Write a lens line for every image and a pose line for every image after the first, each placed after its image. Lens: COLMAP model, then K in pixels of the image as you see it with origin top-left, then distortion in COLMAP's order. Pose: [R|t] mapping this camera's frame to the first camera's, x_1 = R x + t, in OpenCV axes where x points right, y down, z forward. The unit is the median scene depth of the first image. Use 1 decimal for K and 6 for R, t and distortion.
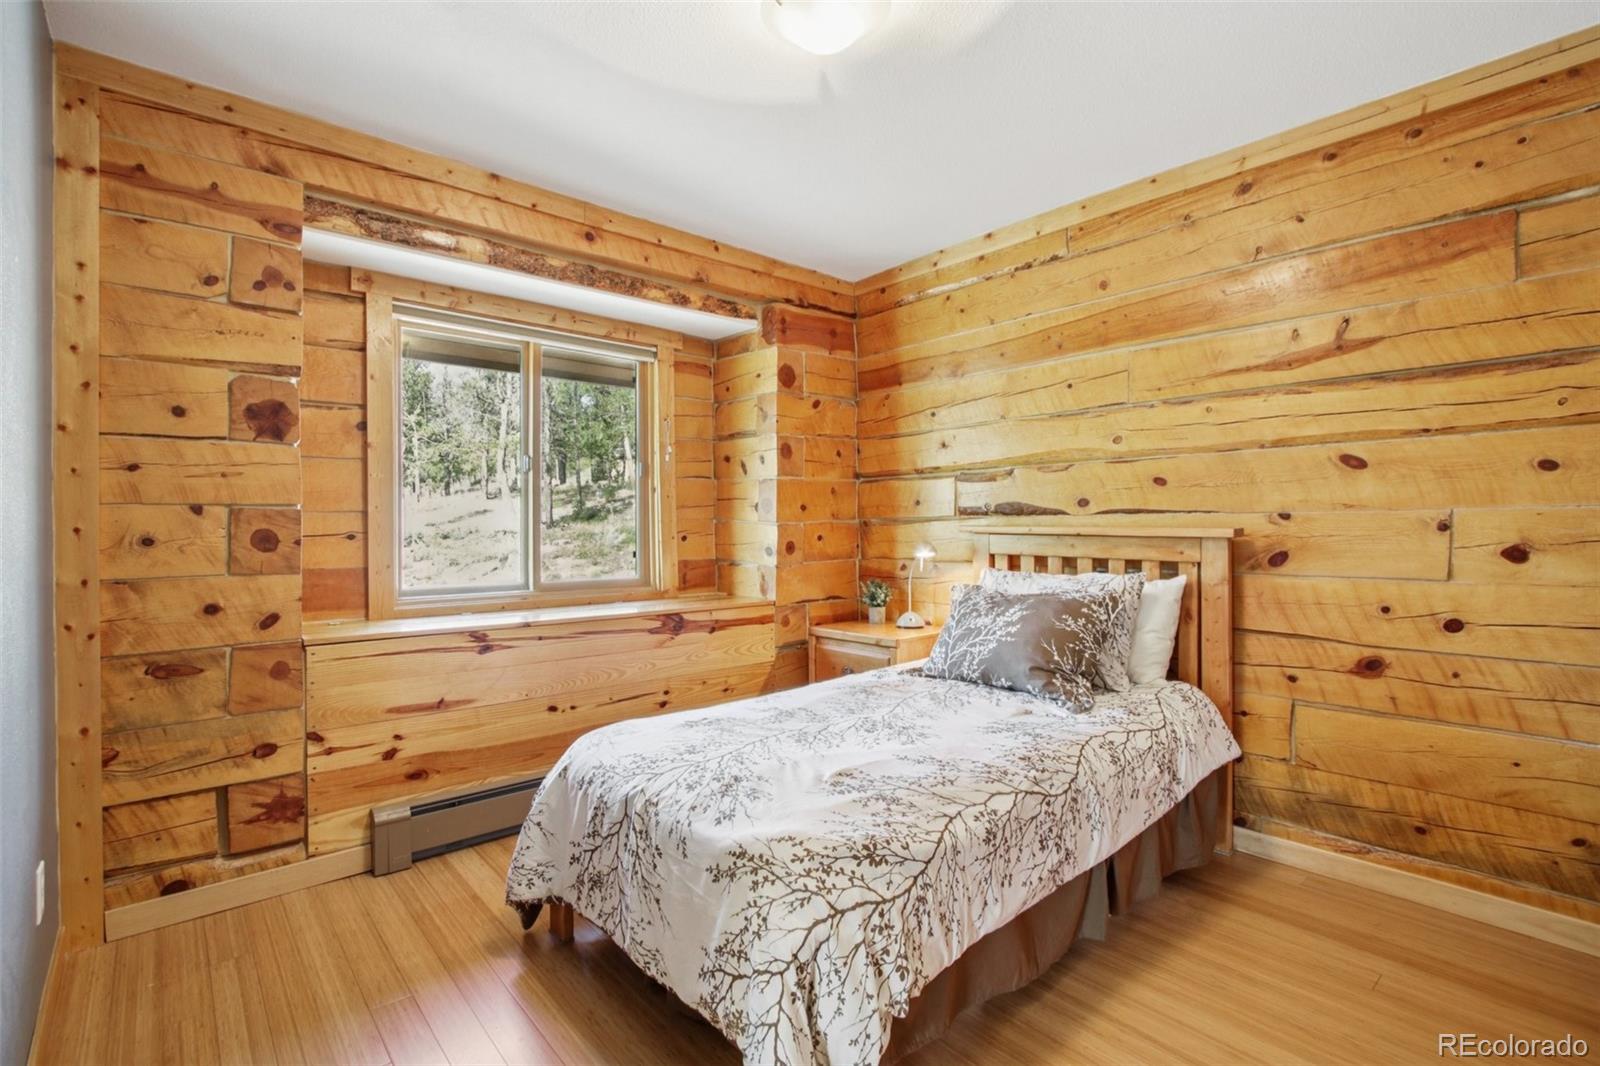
lens RADIAL K [[734.9, 0, 787.7], [0, 734.9, 530.7], [0, 0, 1]] dist [-0.018132, 0.002827]
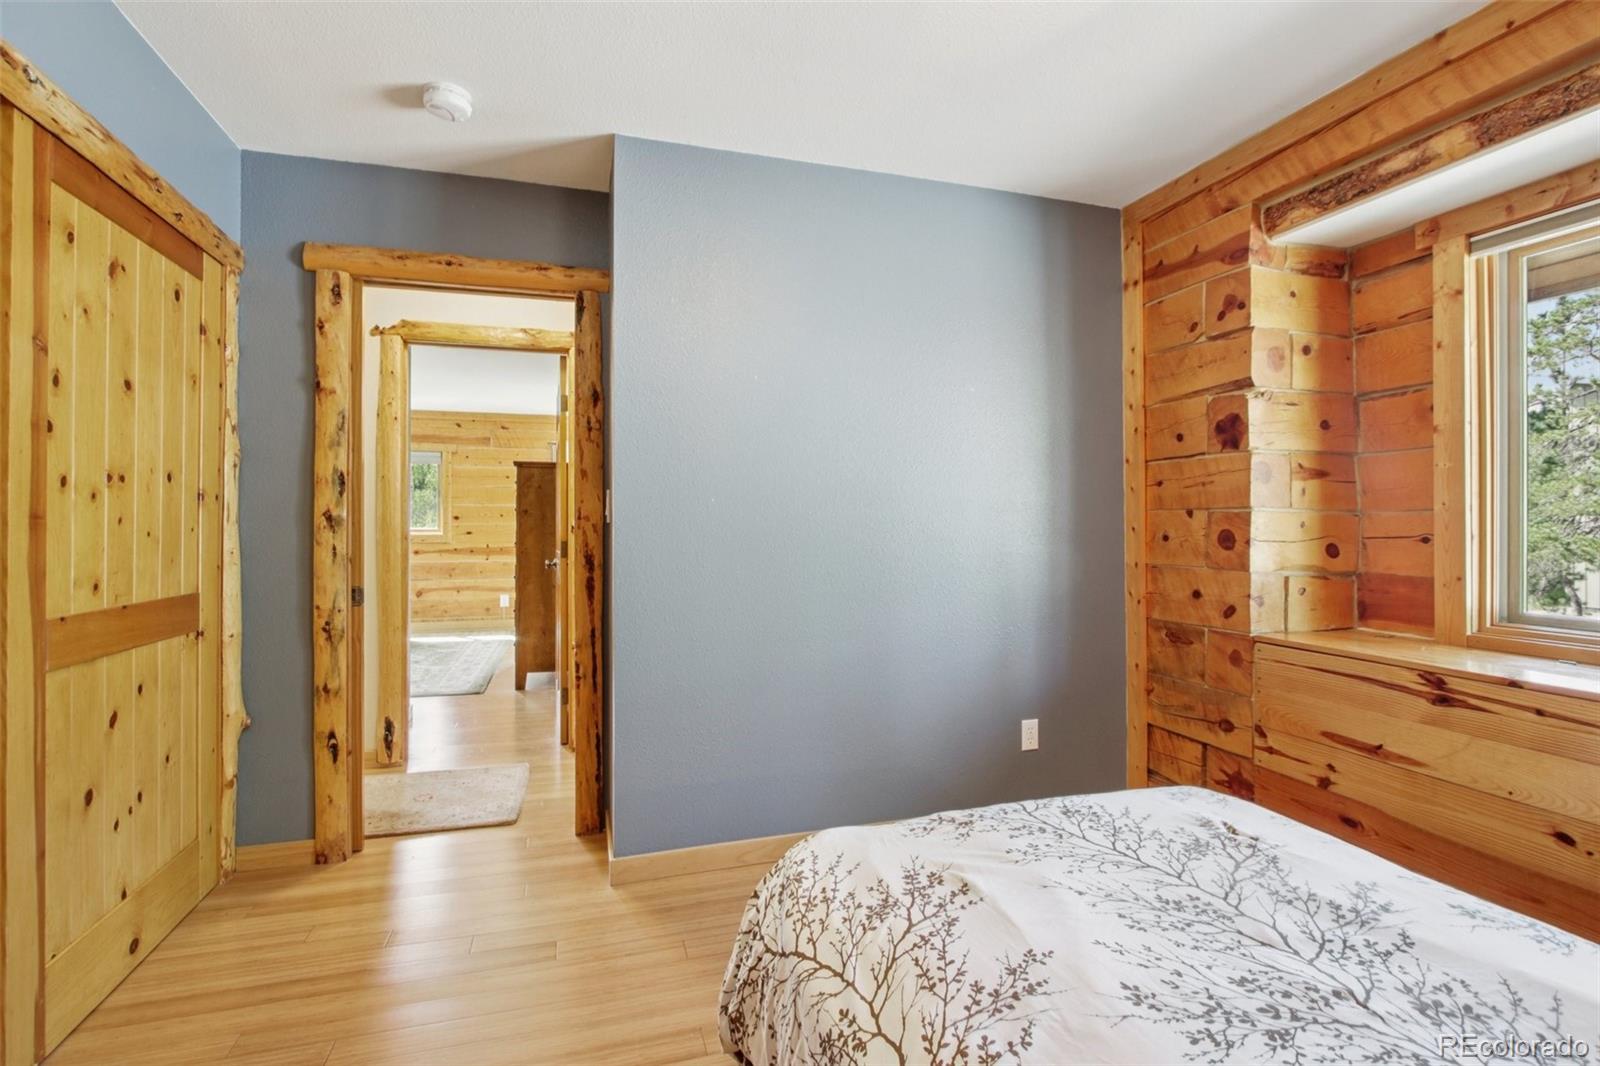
lens RADIAL K [[734.9, 0, 804.6], [0, 734.9, 528.7], [0, 0, 1]] dist [-0.018132, 0.002827]
pose [[-0.385319, 0.010016, -0.922729, 0.442406], [-0.006115, 0.999891, 0.013407, -0.011296], [0.922763, 0.010809, -0.385215, 0.638937]]
